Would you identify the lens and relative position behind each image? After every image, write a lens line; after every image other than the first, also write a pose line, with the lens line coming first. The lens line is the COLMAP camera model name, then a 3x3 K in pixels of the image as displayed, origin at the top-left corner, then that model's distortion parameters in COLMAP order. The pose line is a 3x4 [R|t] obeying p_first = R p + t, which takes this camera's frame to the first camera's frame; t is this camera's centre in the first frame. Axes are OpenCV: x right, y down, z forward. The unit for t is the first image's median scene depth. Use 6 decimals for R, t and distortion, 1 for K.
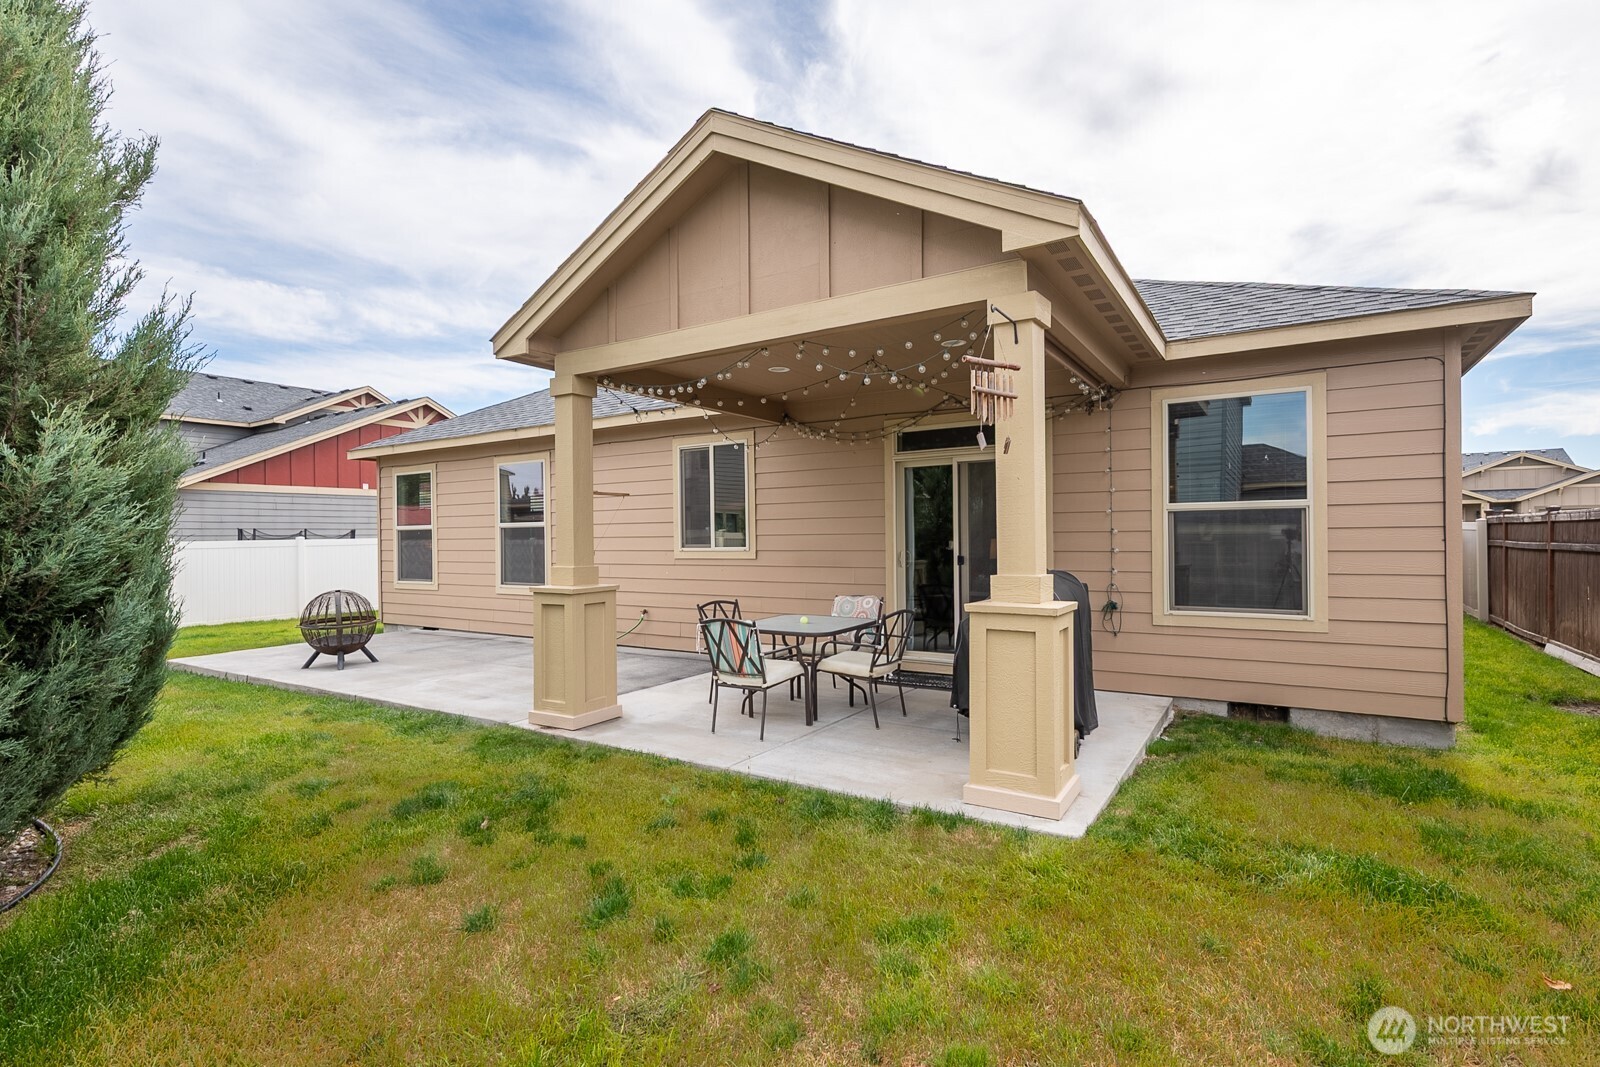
lens RADIAL K [[765.4, 0, 800.0], [0, 765.4, 533.5], [0, 0, 1]] dist [-0.003140, -0.000281]
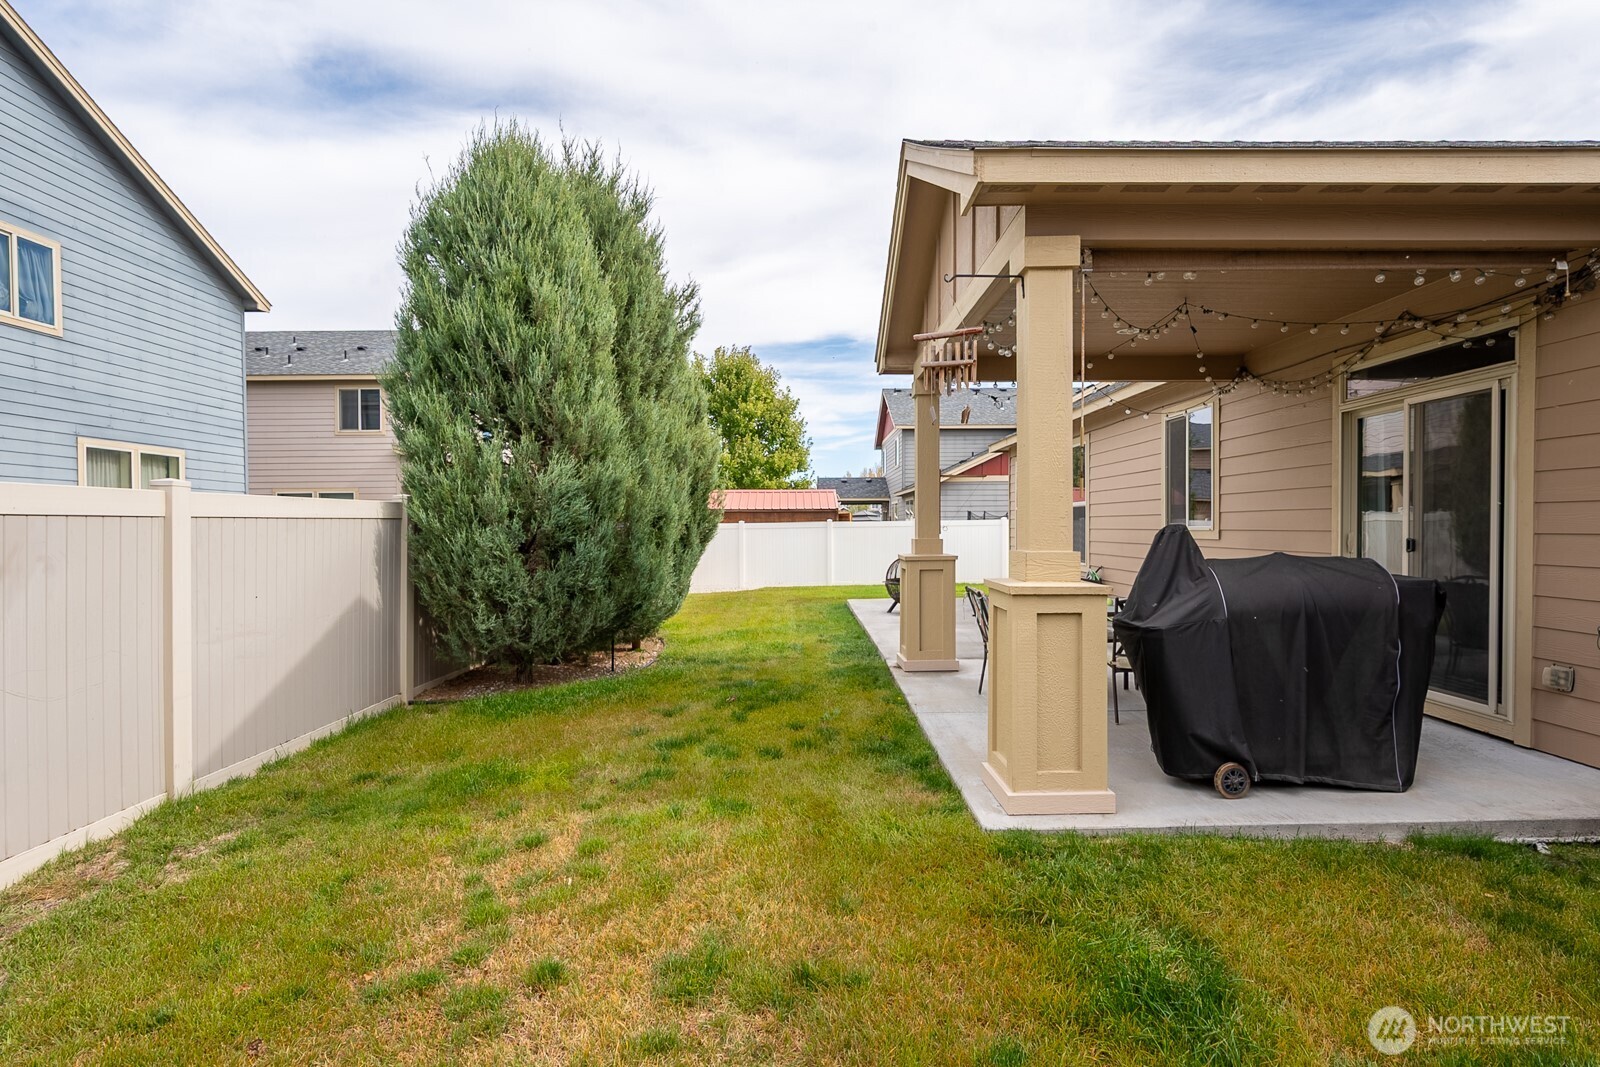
lens RADIAL K [[781.8, 0, 800.0], [0, 781.8, 533.5], [0, 0, 1]] dist [-0.000861, -0.000219]
pose [[0.534959, 0.015575, -0.844735, 0.414876], [0.003599, 0.999779, 0.020713, 0.005913], [0.844871, -0.014121, 0.534784, 0.118167]]
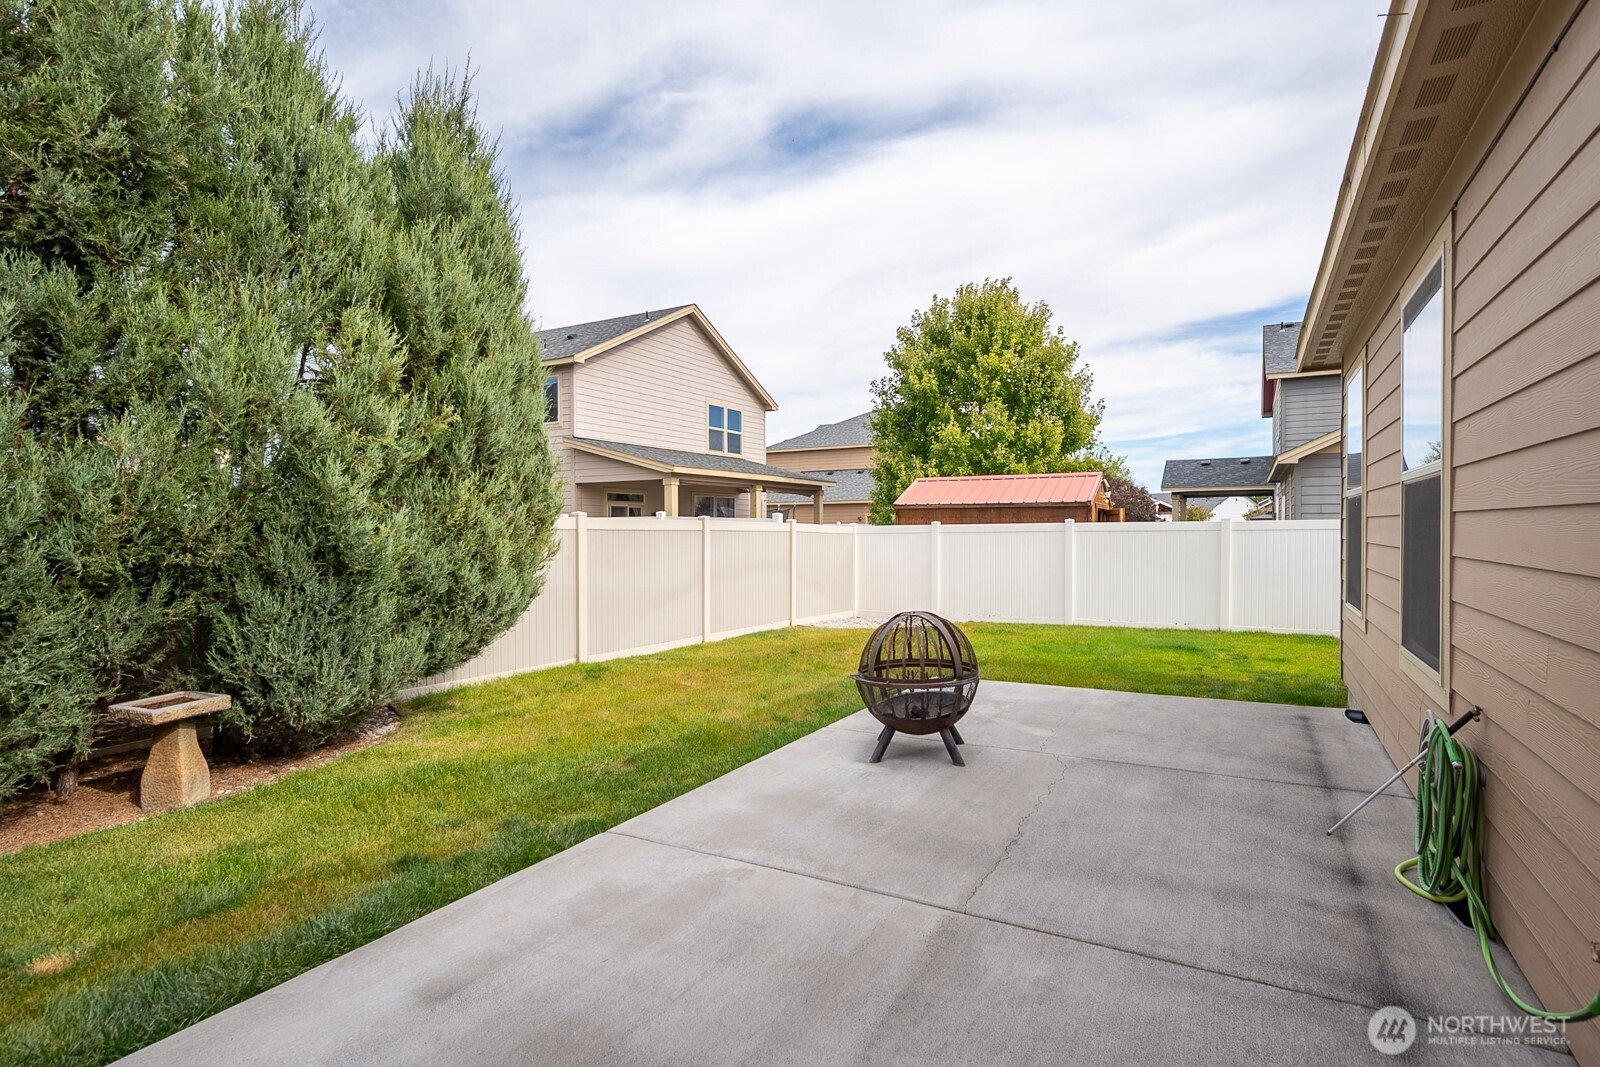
lens RADIAL K [[811.6, 0, 800.0], [0, 811.6, 533.5], [0, 0, 1]] dist [0.000537, -0.000385]
pose [[0.066085, 0.016666, -0.997675, -0.043630], [0.011186, 0.999785, 0.017443, 0.008307], [0.997751, -0.012313, 0.065884, 0.869713]]
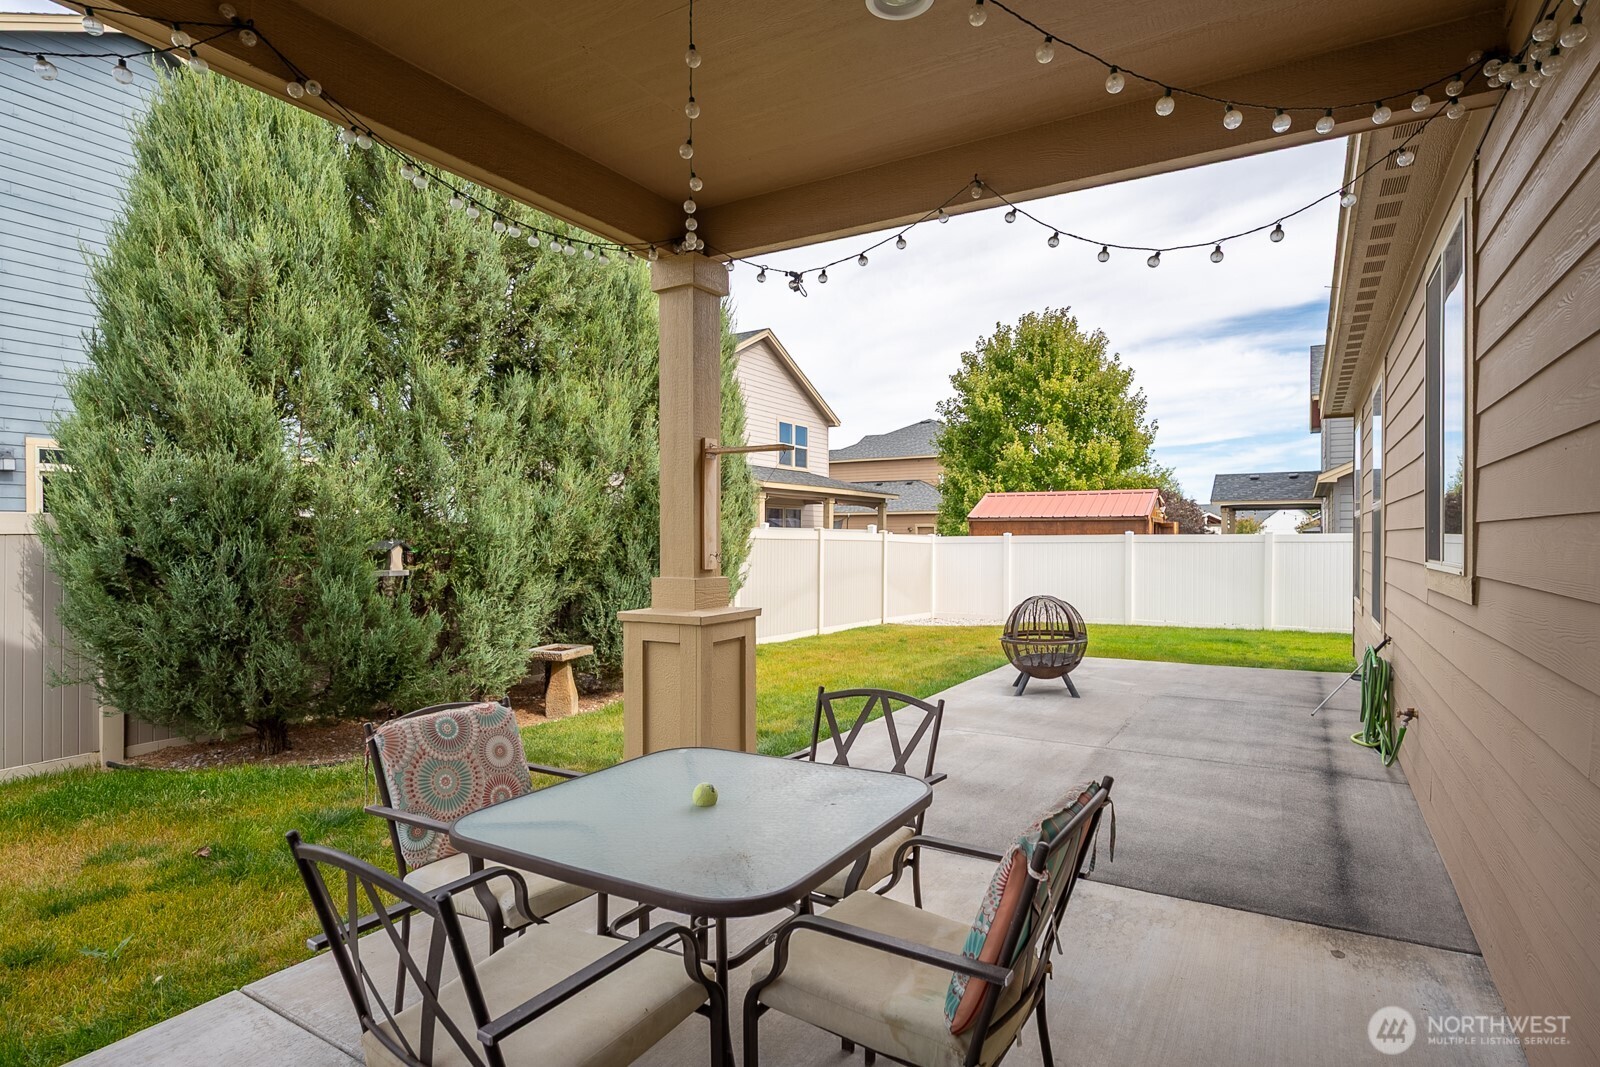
lens RADIAL K [[848.1, 0, 800.0], [0, 848.1, 533.5], [0, 0, 1]] dist [-0.000901, 0.000312]
pose [[0.034528, 0.004844, -0.999392, 0.254468], [0.005675, 0.999971, 0.005042, 0.004504], [0.999388, -0.005846, 0.034500, 0.708902]]
